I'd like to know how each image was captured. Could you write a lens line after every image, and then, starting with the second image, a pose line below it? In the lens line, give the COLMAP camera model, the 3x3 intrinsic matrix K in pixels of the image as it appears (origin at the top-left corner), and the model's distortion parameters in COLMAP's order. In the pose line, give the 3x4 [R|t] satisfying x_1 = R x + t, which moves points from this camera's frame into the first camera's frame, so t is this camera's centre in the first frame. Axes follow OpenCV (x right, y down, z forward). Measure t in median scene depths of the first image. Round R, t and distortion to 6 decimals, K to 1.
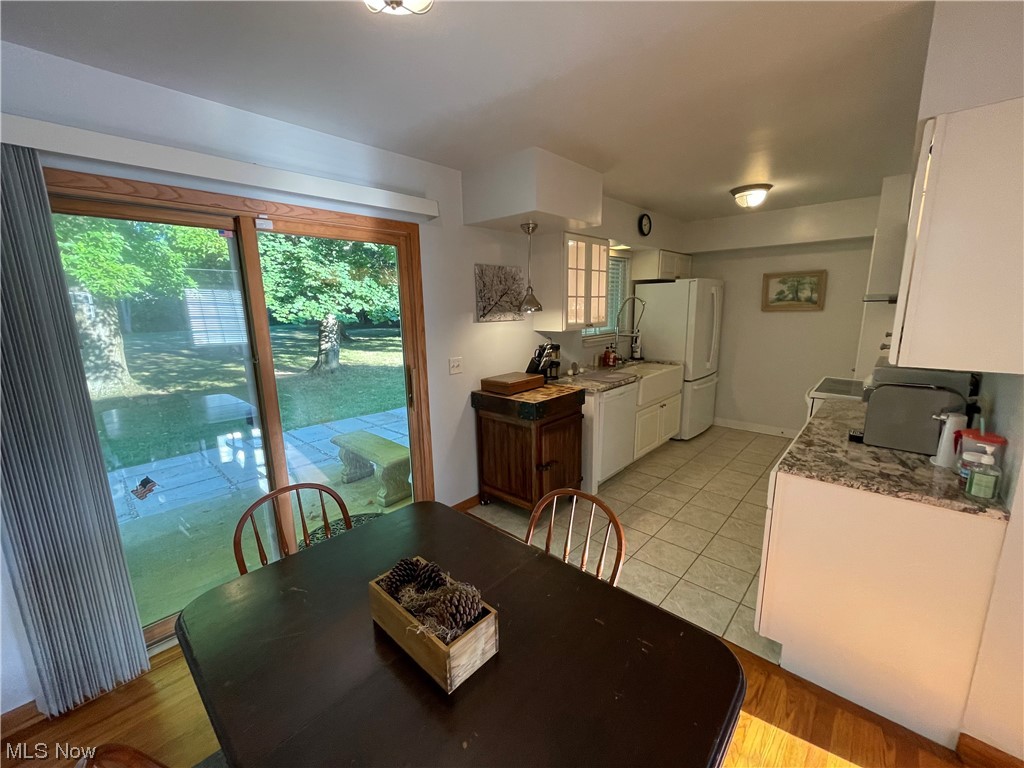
lens RADIAL K [[413.4, 0, 512.0], [0, 413.4, 384.0], [0, 0, 1]] dist [-0.002344, -0.000409]
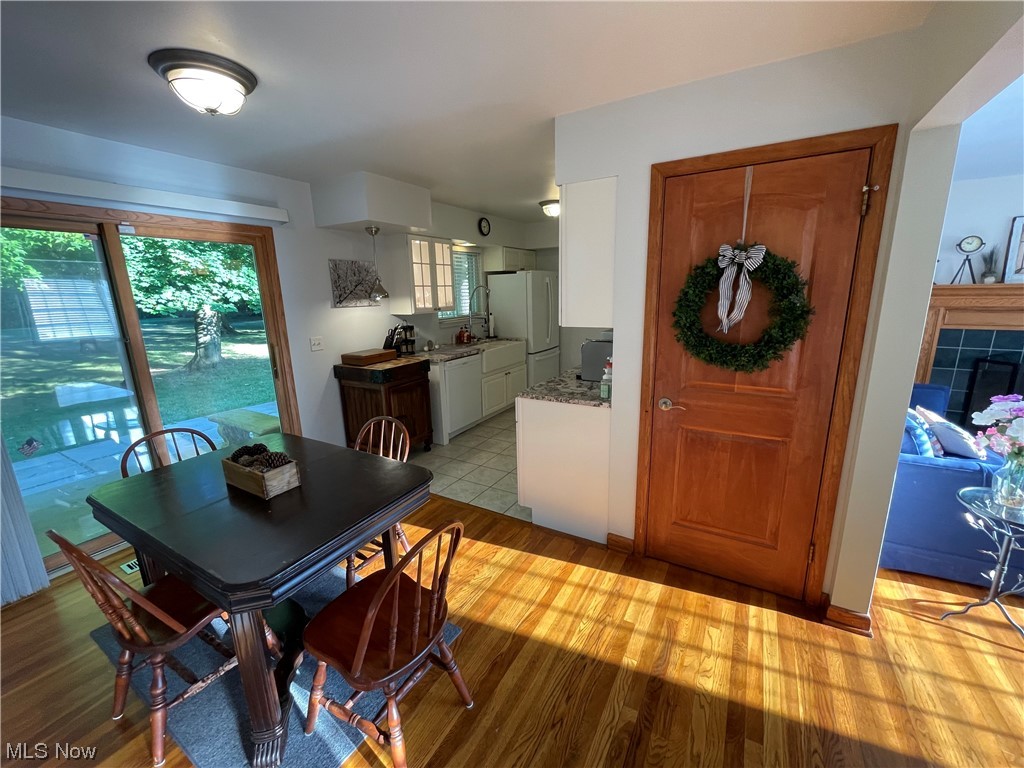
lens RADIAL K [[413.4, 0, 512.0], [0, 413.4, 384.0], [0, 0, 1]] dist [-0.002344, -0.000409]
pose [[0.977381, -0.053740, 0.204547, 0.131803], [0.048023, 0.998307, 0.032815, 0.047540], [-0.205964, -0.022250, 0.978307, -0.239839]]
